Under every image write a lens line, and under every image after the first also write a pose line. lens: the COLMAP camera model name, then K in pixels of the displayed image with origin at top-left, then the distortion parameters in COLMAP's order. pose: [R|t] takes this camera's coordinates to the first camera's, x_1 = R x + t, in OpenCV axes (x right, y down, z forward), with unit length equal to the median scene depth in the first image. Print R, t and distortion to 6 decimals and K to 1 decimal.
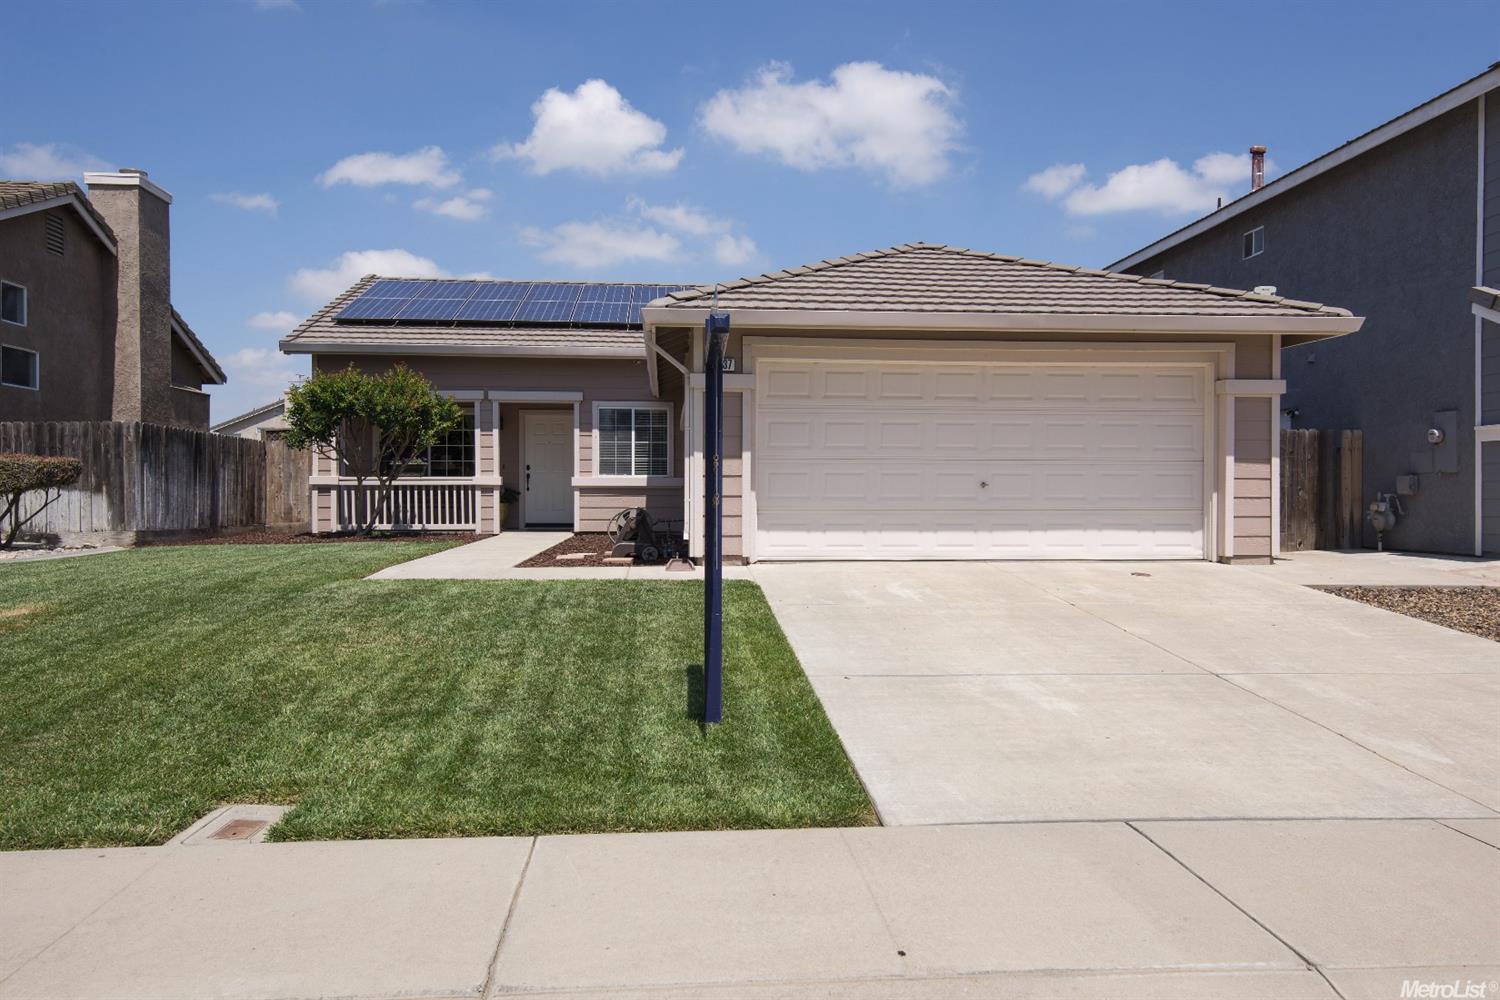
lens RADIAL K [[1043.0, 0, 748.6], [0, 1043.0, 501.3], [0, 0, 1]] dist [0.000137, 0.000524]
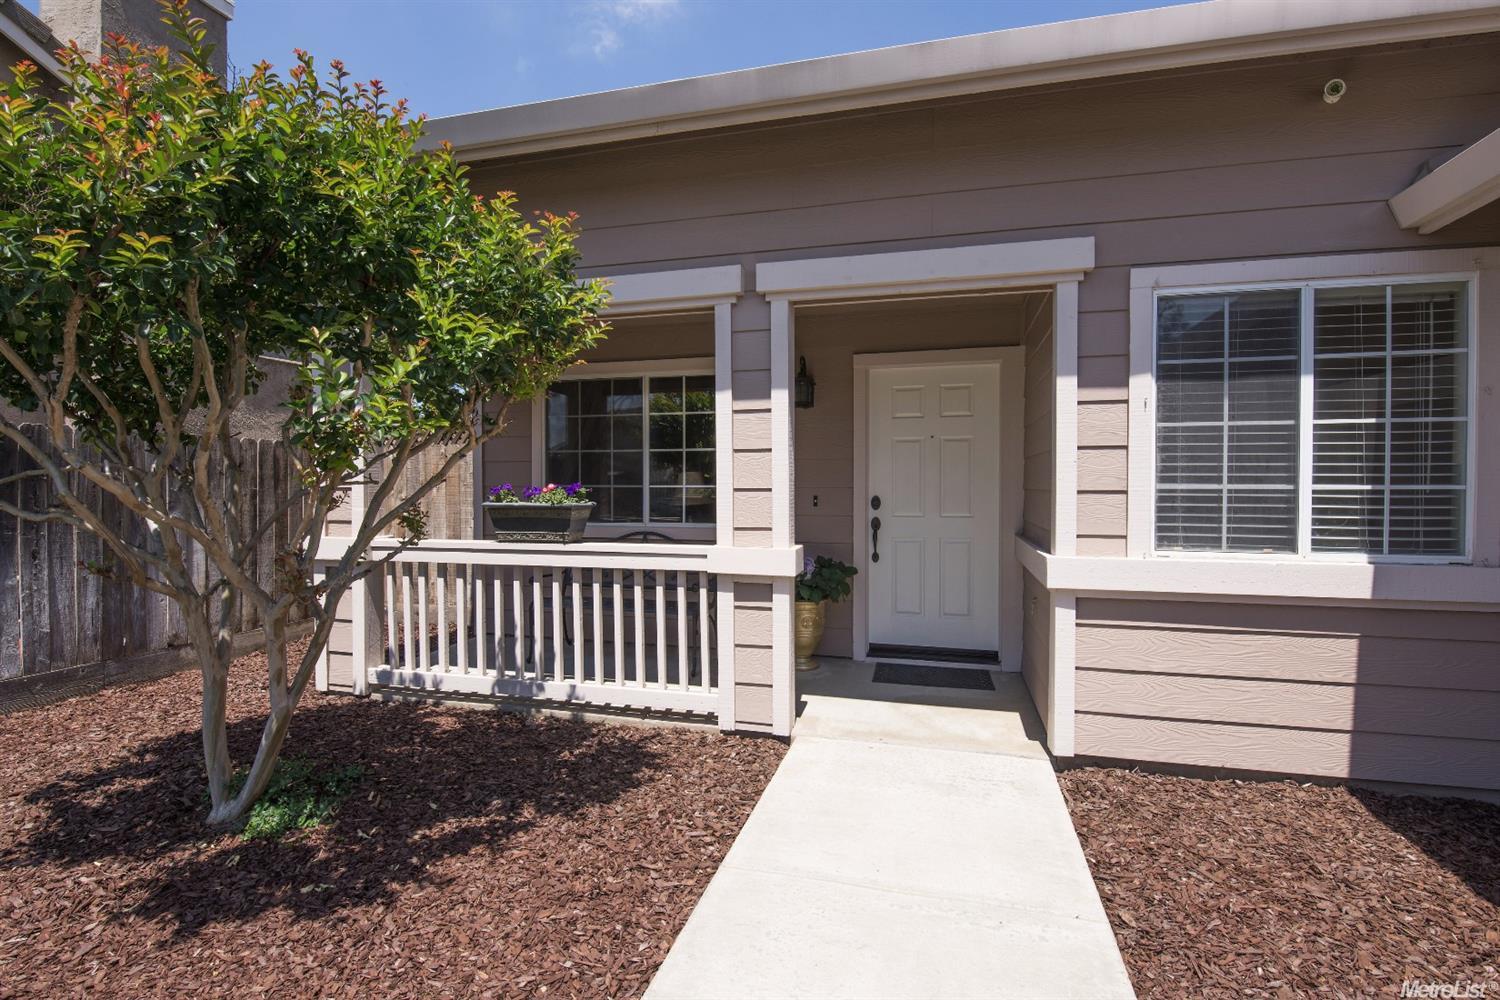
lens RADIAL K [[650.8, 0, 751.8], [0, 650.8, 497.5], [0, 0, 1]] dist [-0.008555, -0.006046]
pose [[0.934962, 0.006713, -0.354684, -0.181134], [-0.002349, 0.999916, 0.012734, -0.040280], [0.354739, -0.011073, 0.934900, 0.813123]]
